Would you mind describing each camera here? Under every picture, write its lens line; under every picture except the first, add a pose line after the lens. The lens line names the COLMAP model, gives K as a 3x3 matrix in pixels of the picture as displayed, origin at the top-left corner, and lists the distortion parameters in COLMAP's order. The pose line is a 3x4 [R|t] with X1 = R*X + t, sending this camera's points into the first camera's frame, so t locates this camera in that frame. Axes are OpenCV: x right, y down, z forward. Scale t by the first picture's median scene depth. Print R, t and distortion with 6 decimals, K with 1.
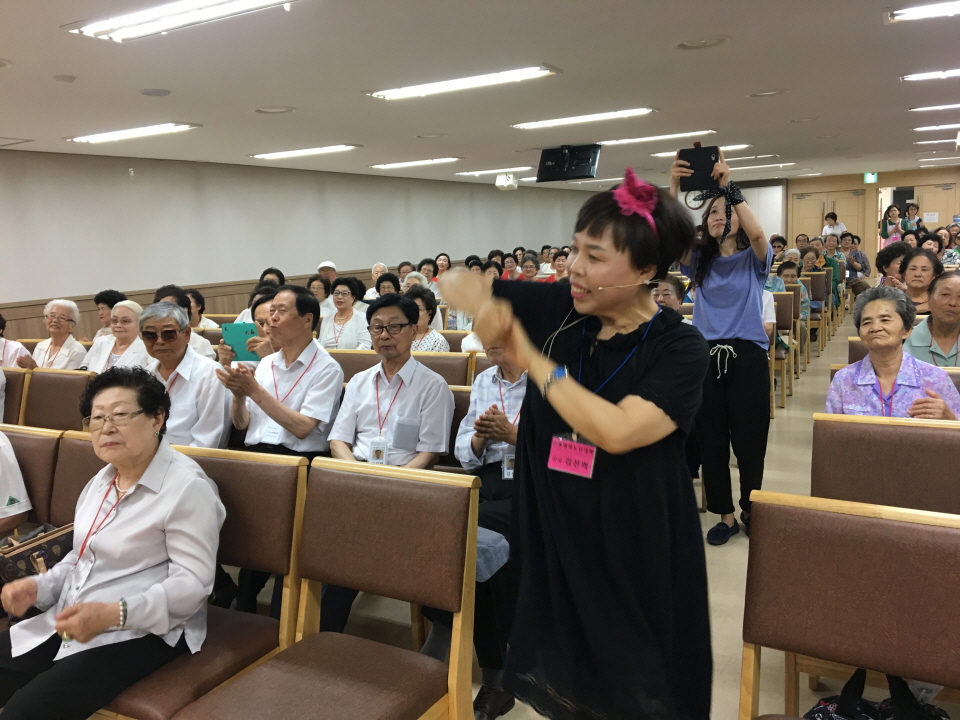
lens RADIAL K [[809.8, 0, 480.0], [0, 809.8, 360.0], [0, 0, 1]] dist [0.067131, -0.095504]
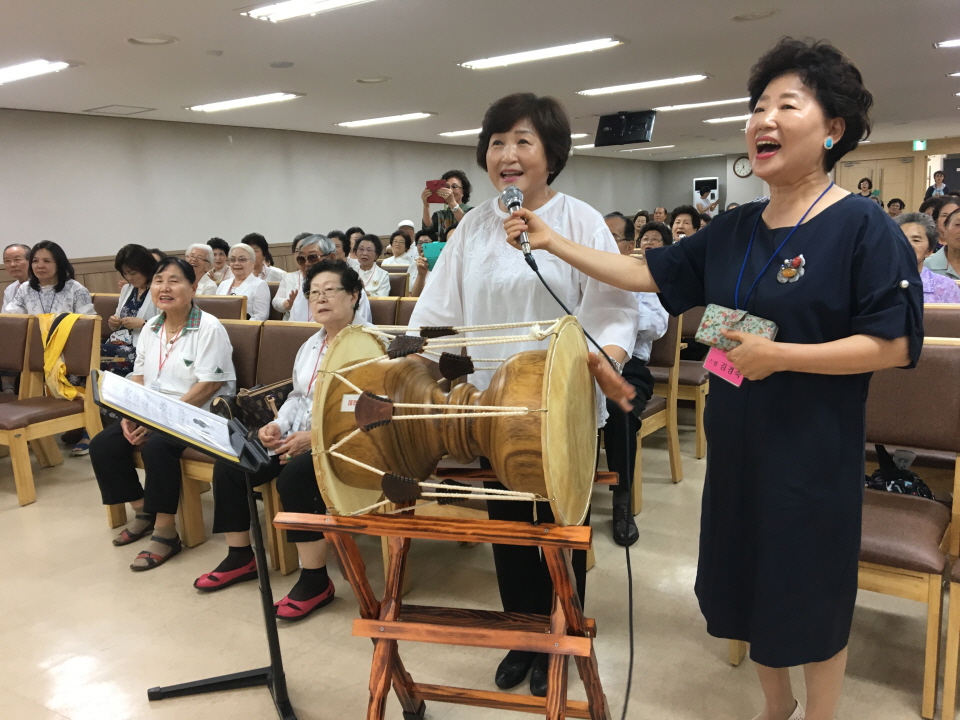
lens RADIAL K [[809.8, 0, 480.0], [0, 809.8, 360.0], [0, 0, 1]] dist [0.067131, -0.095504]
pose [[0.998710, 0.007220, -0.050252, -0.035073], [-0.005781, 0.999571, 0.028713, 0.044936], [0.050438, -0.028385, 0.998324, -0.123701]]
